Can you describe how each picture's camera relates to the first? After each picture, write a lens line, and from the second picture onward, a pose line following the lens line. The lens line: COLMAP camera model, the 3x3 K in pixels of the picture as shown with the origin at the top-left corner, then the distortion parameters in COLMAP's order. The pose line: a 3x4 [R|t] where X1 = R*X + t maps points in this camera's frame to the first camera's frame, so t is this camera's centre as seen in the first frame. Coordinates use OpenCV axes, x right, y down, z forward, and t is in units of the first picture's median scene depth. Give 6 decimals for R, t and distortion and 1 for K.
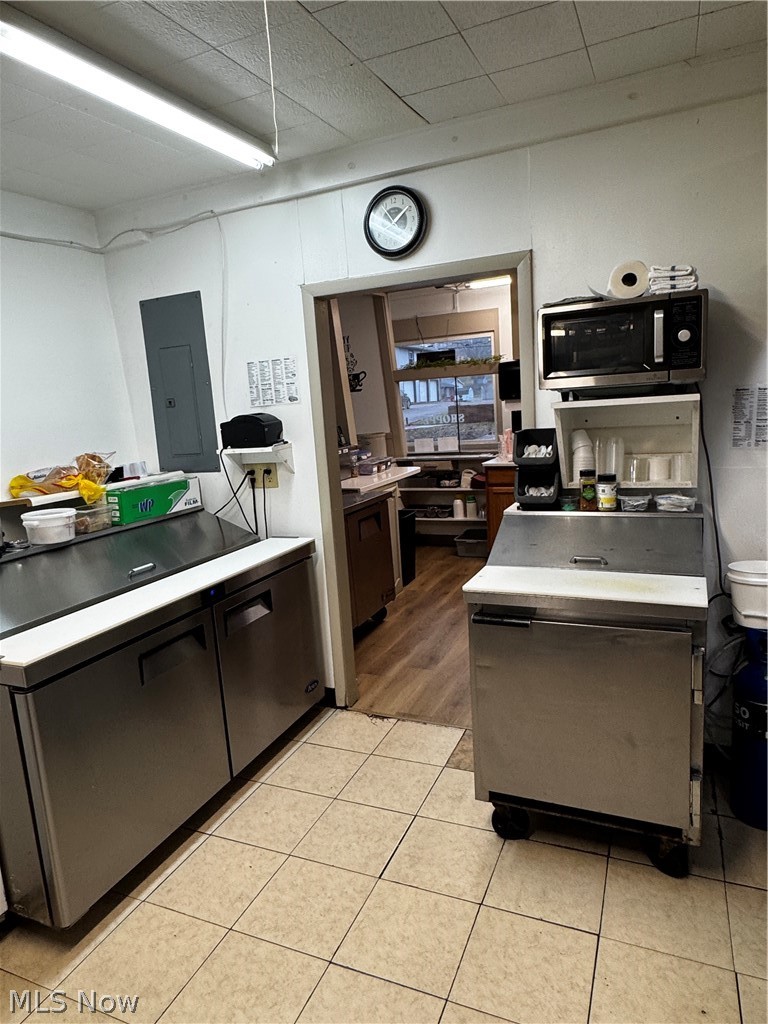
lens RADIAL K [[641.4, 0, 385.1], [0, 641.4, 514.4], [0, 0, 1]] dist [-0.005176, 0.003958]
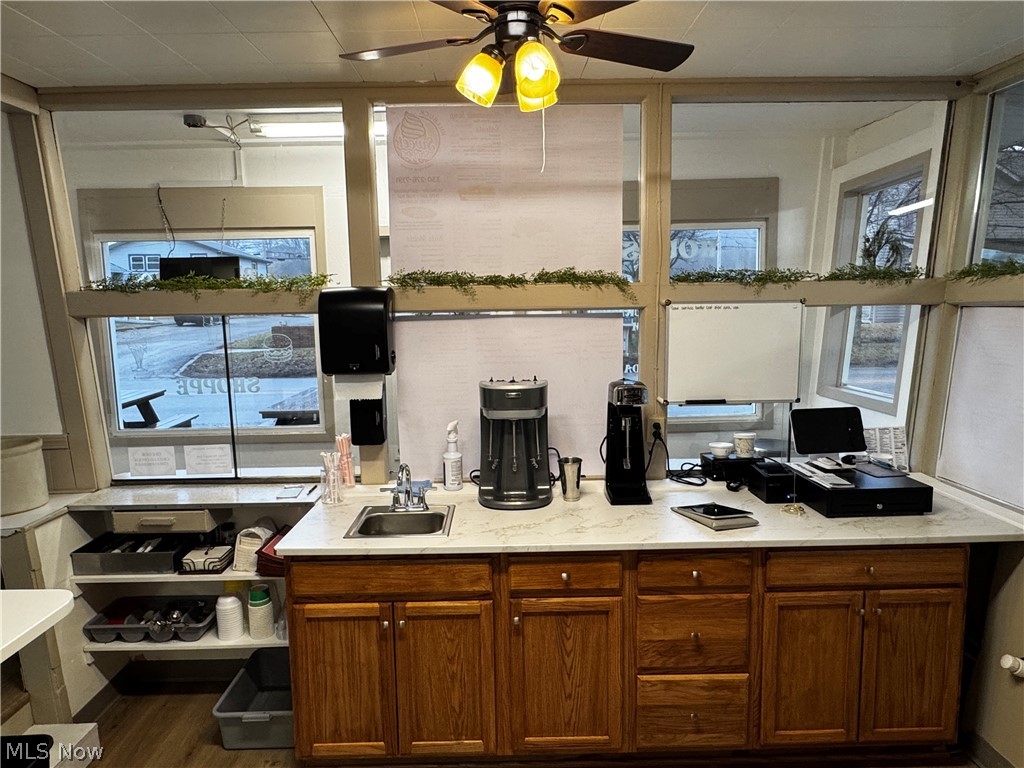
lens RADIAL K [[641.4, 0, 512.0], [0, 641.4, 384.0], [0, 0, 1]] dist [-0.005176, 0.003958]
pose [[0.904364, 0.003316, 0.426750, 0.101398], [0.026838, 0.997549, -0.064627, -0.132446], [-0.425918, 0.069899, 0.902057, 0.513680]]
